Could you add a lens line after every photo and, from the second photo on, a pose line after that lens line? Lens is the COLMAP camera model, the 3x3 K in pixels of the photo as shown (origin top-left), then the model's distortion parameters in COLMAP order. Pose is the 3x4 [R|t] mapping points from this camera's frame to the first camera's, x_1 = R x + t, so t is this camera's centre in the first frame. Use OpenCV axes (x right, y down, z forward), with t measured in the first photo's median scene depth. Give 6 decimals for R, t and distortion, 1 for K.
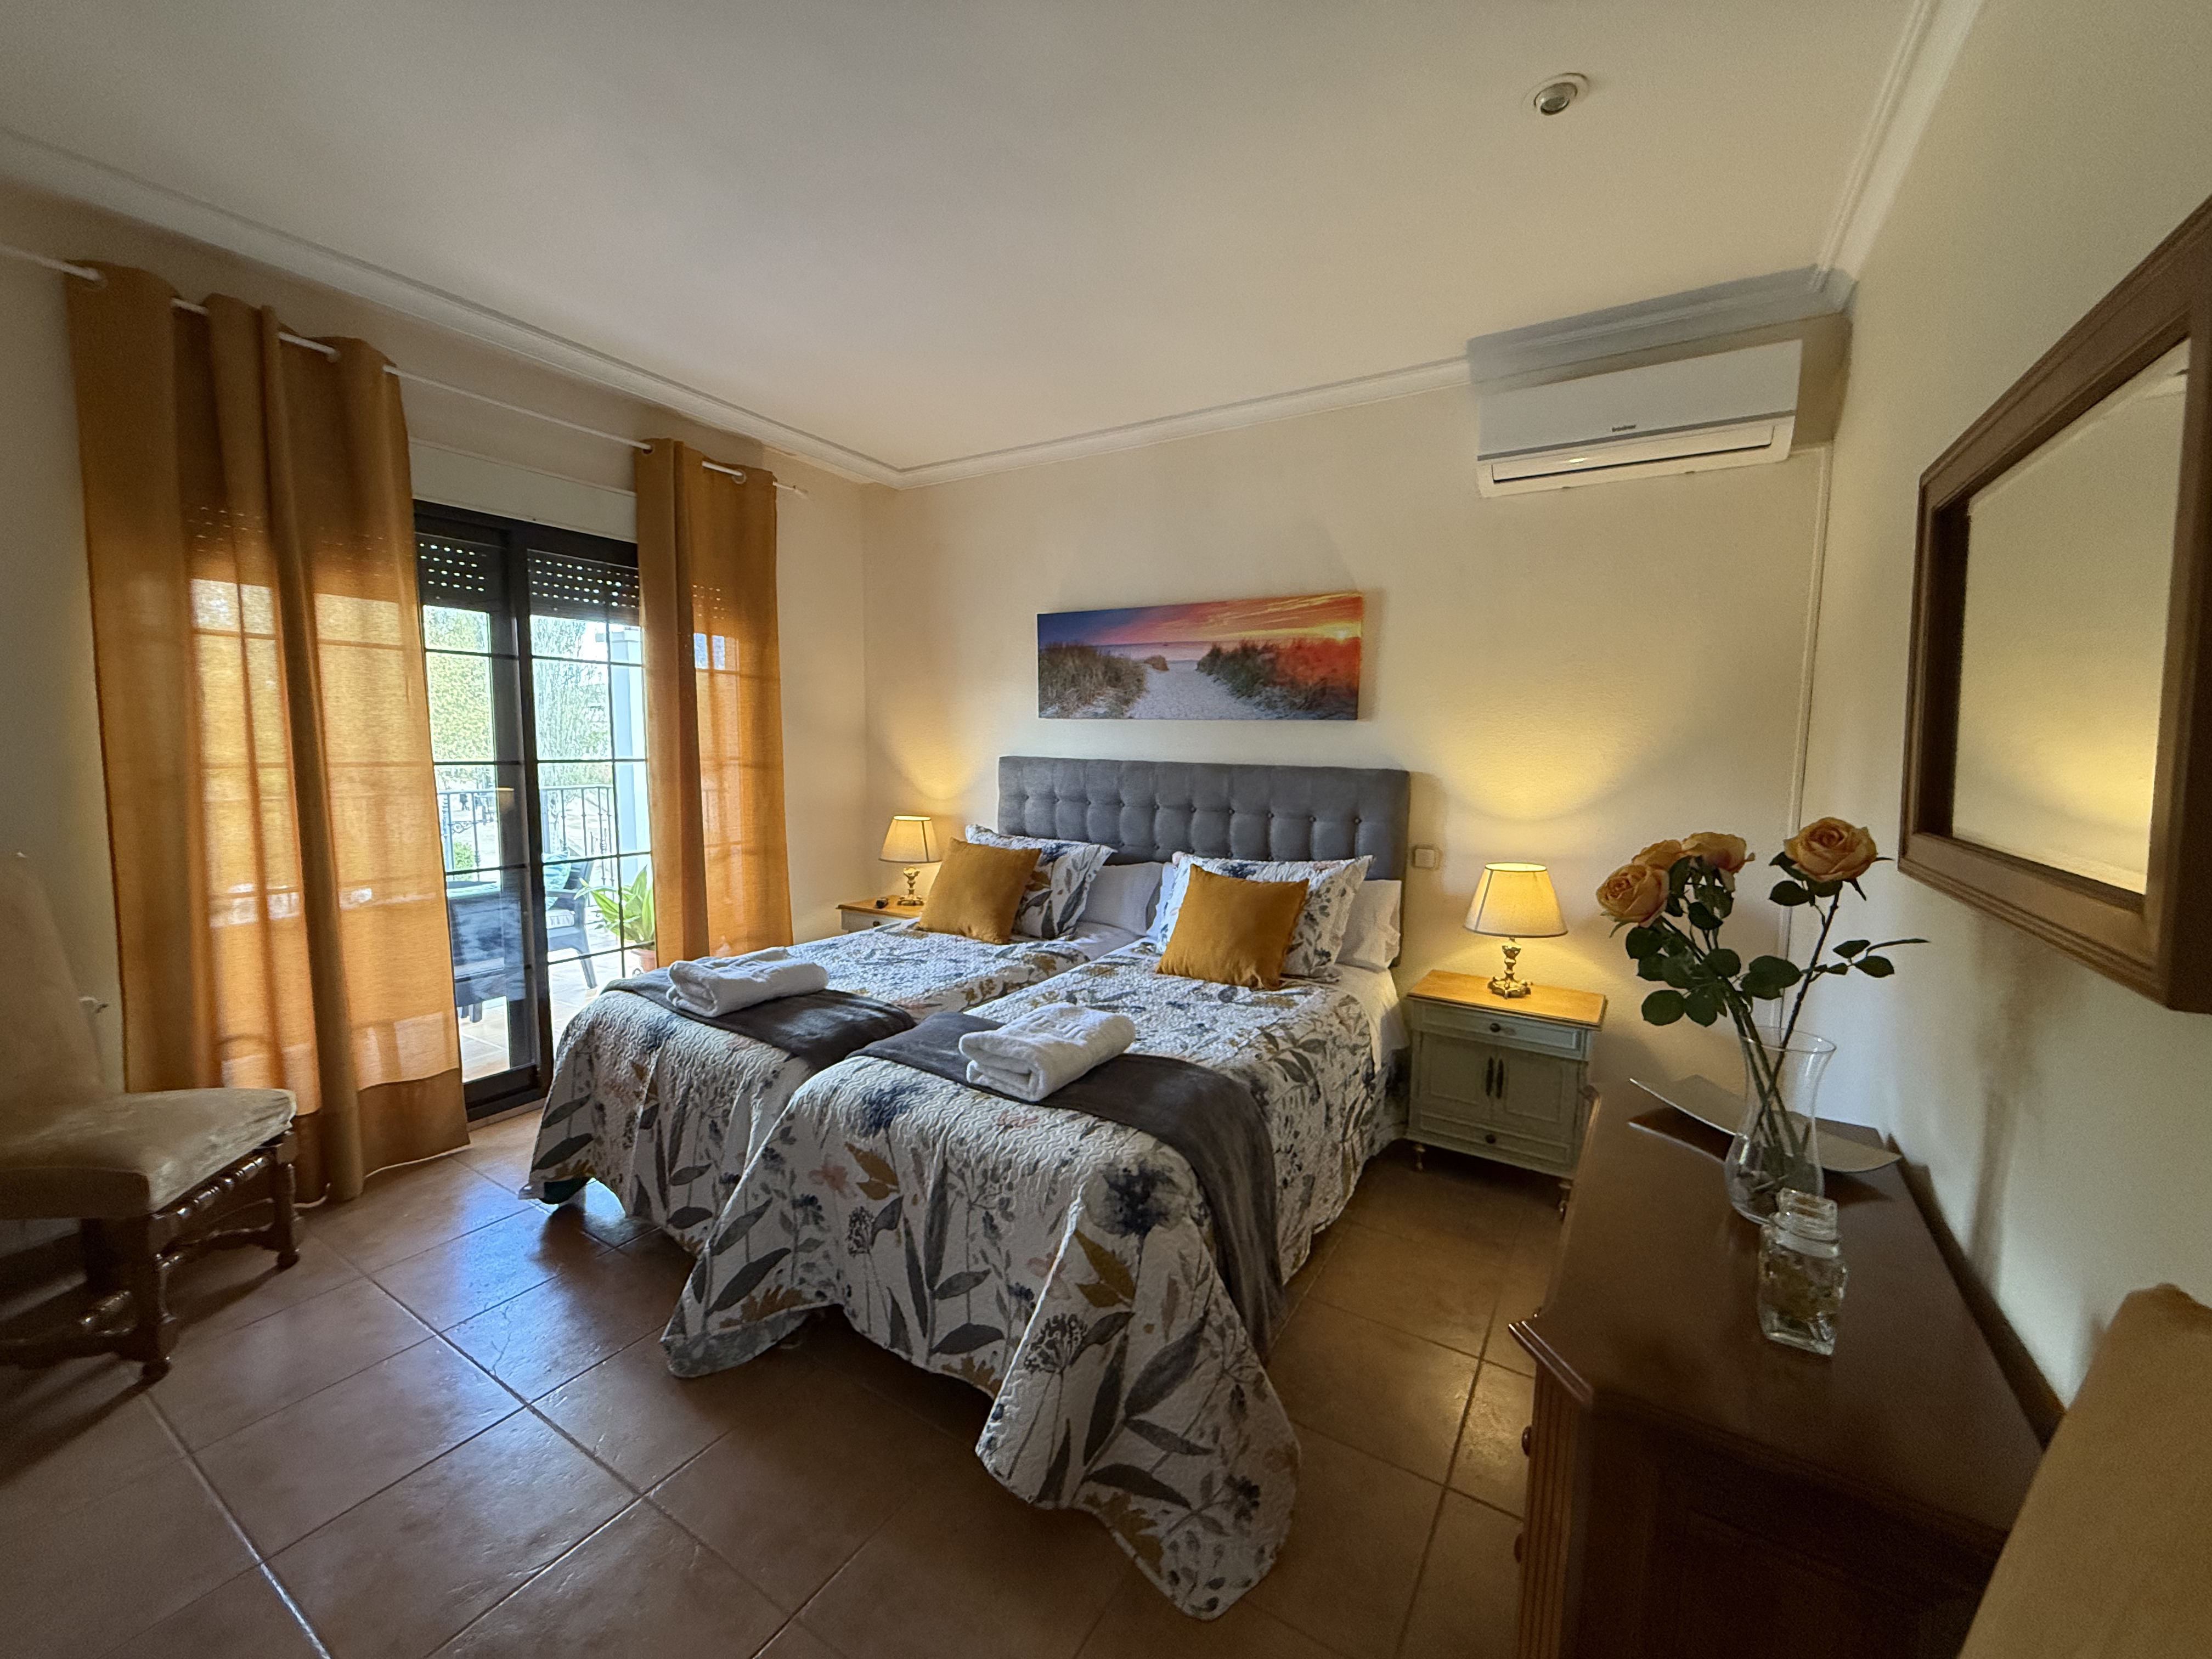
lens RADIAL K [[881.4, 0, 1094.5], [0, 881.4, 826.0], [0, 0, 1]] dist [0.010425, 0.000198]
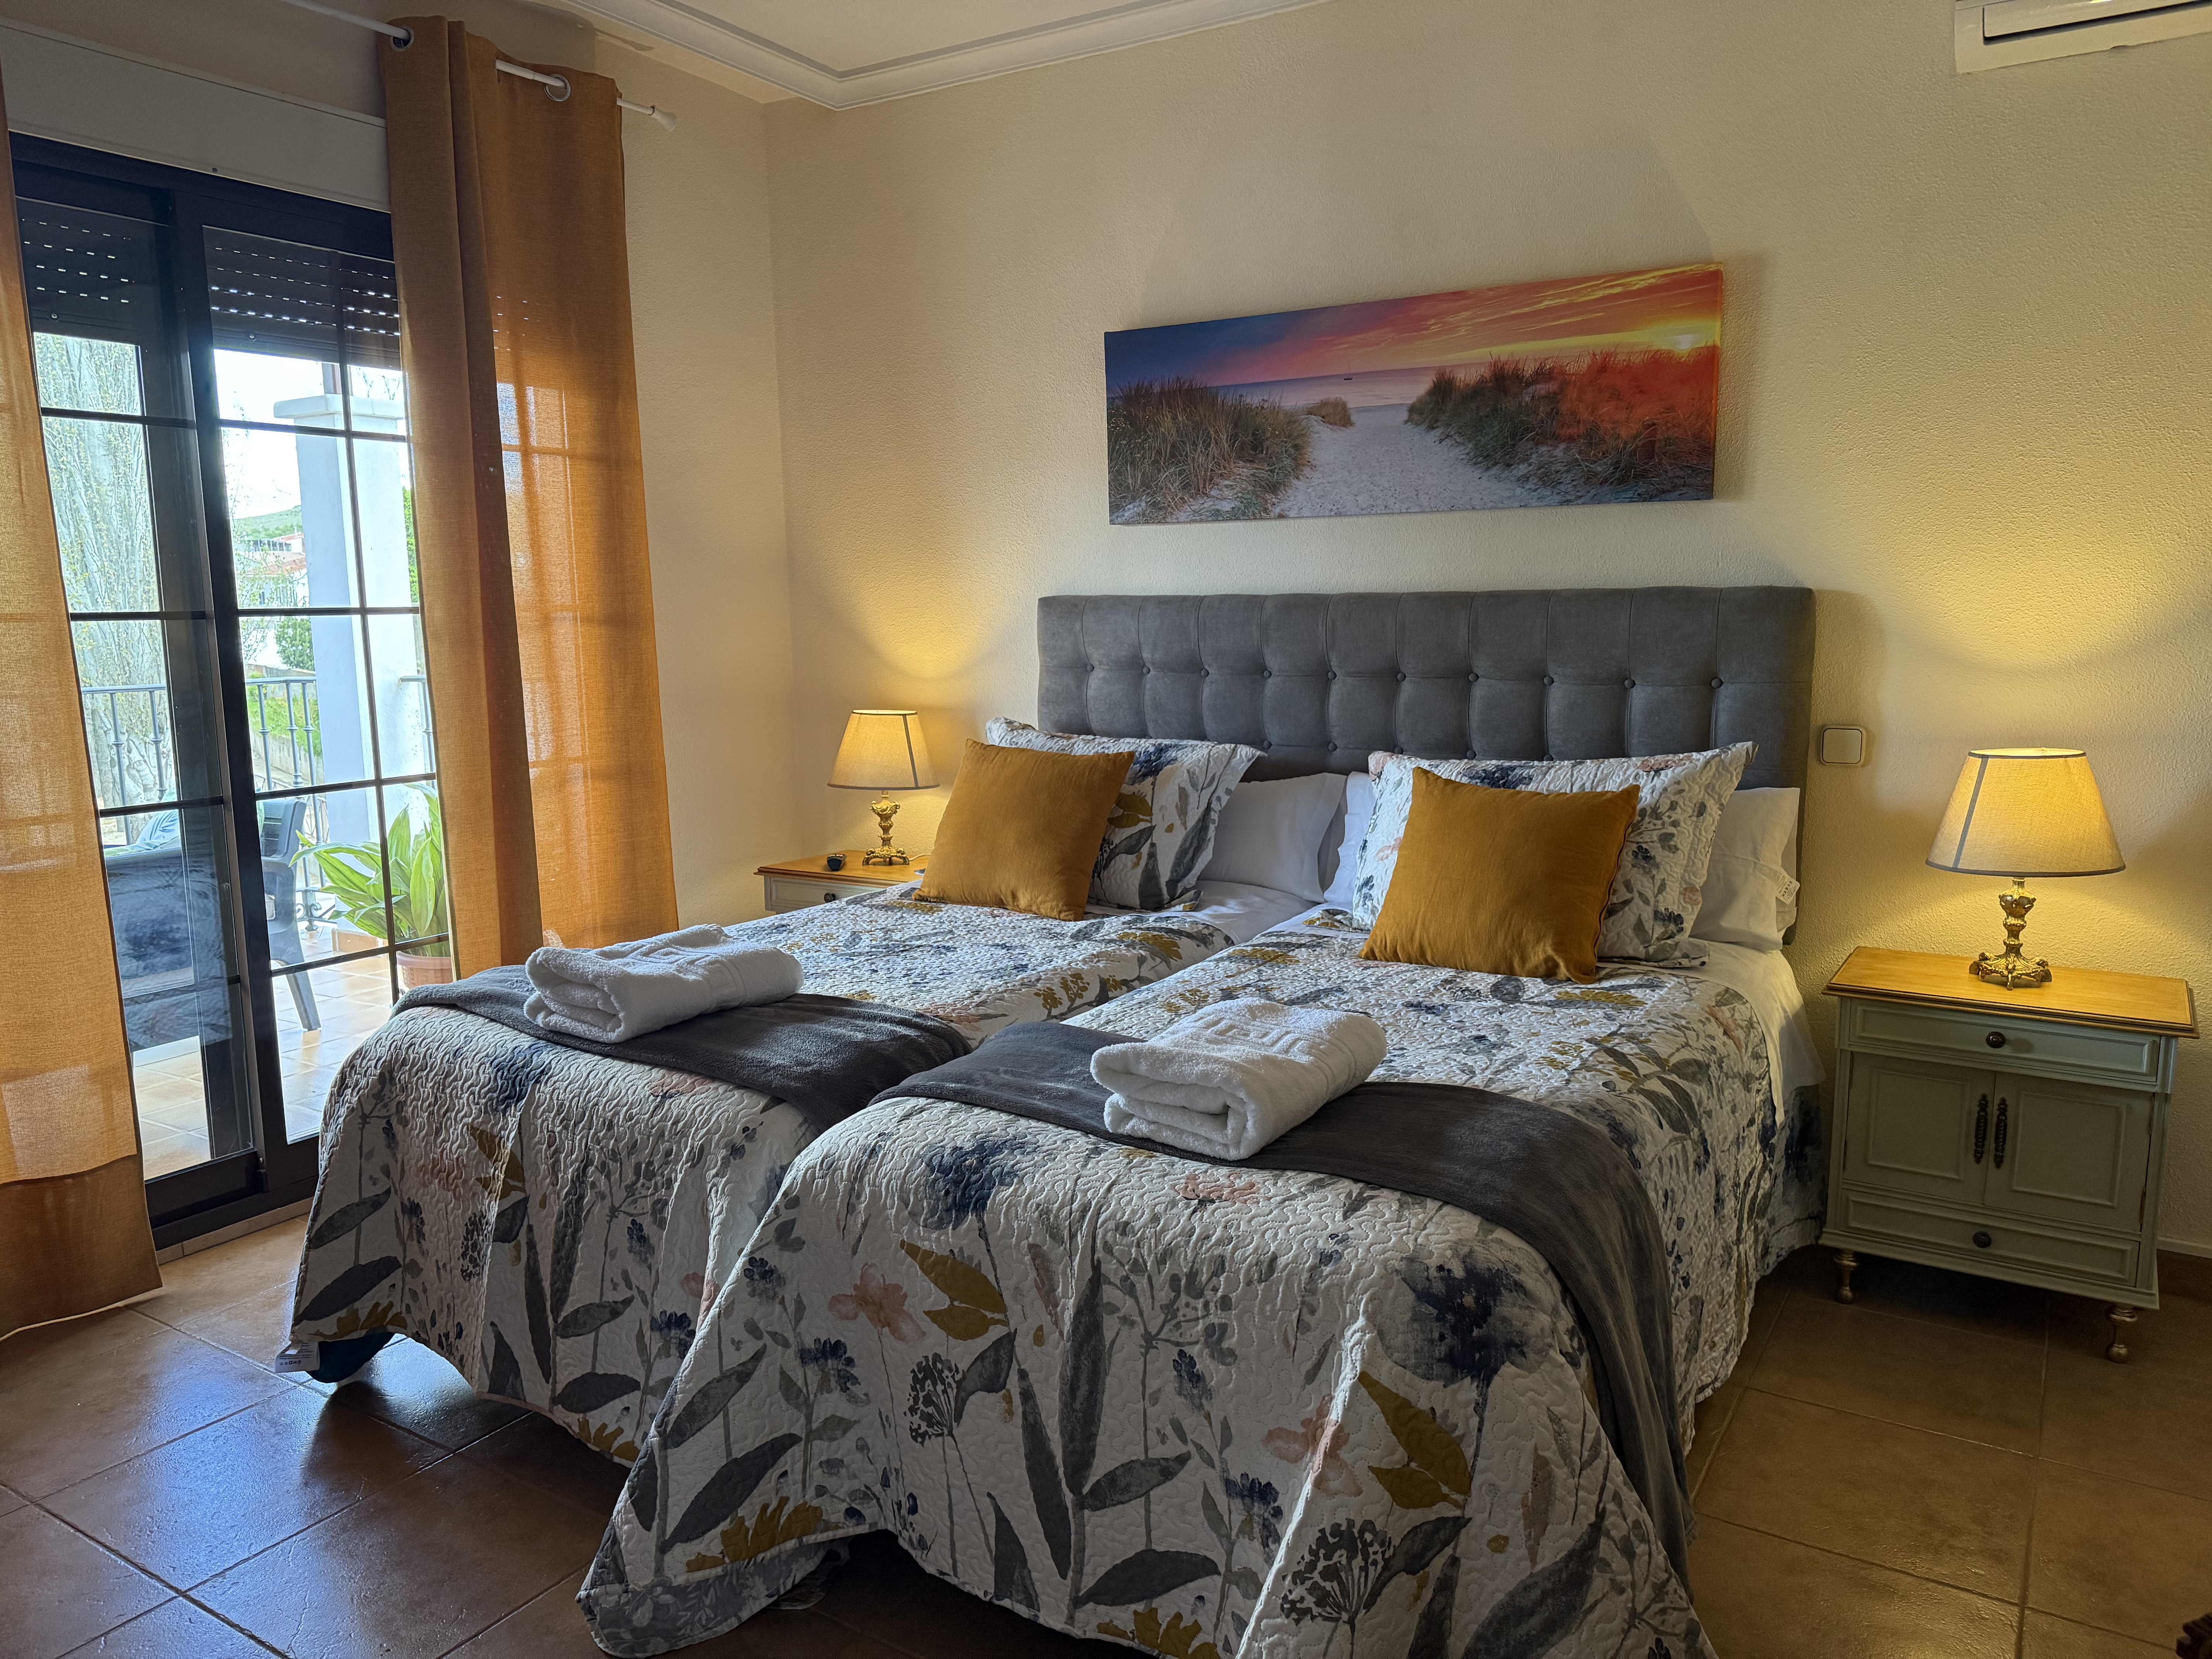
lens RADIAL K [[1540.8, 0, 1093.1], [0, 1540.8, 821.7], [0, 0, 1]] dist [0.157202, -0.279754]
pose [[0.999664, -0.023620, -0.010677, -0.102570], [0.024059, 0.998781, 0.043101, 0.036065], [0.009646, -0.043343, 0.999014, 0.011767]]
